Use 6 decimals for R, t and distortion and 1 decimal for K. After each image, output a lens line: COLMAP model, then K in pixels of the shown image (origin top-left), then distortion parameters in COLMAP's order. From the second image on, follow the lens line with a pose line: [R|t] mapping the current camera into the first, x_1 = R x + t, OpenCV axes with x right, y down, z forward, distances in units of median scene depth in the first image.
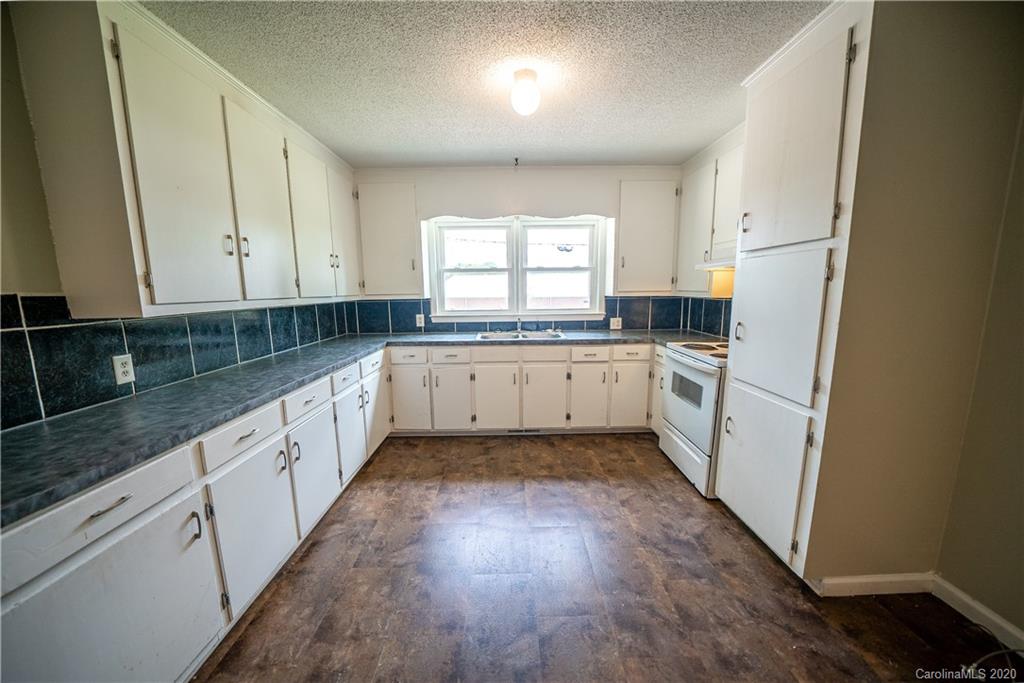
lens RADIAL K [[370.4, 0, 510.8], [0, 370.4, 346.6], [0, 0, 1]] dist [-0.019085, -0.000004]
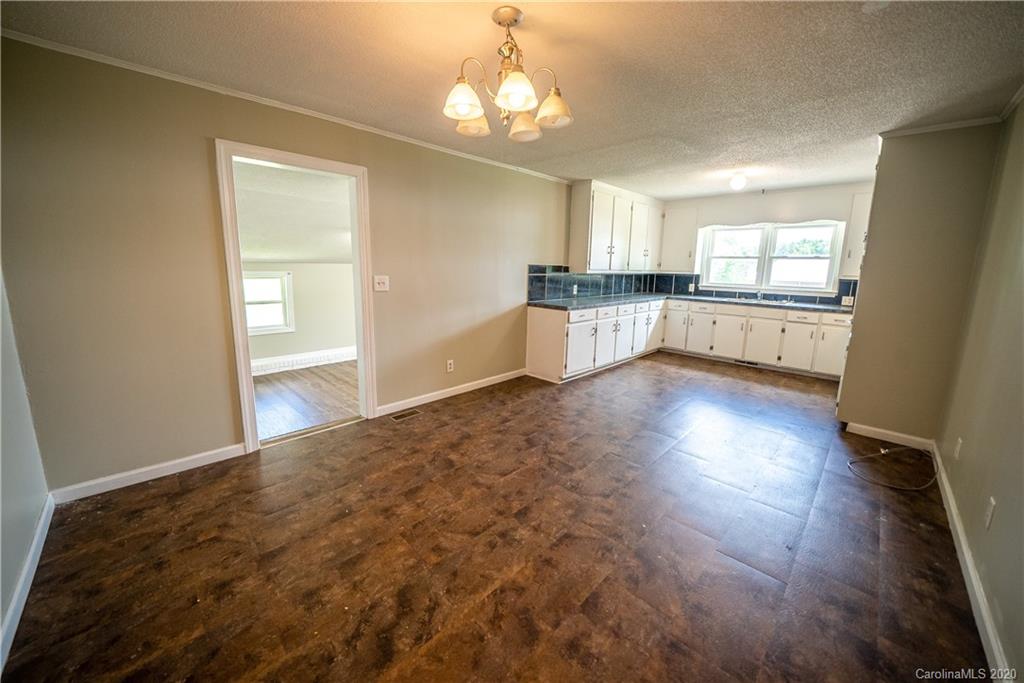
lens RADIAL K [[373.7, 0, 510.4], [0, 373.7, 333.0], [0, 0, 1]] dist [-0.018108, 0.000047]
pose [[0.698697, 0.152486, -0.698978, 0.431830], [-0.137295, 0.987440, 0.078177, 0.124752], [0.702120, 0.041344, 0.710857, -0.832909]]
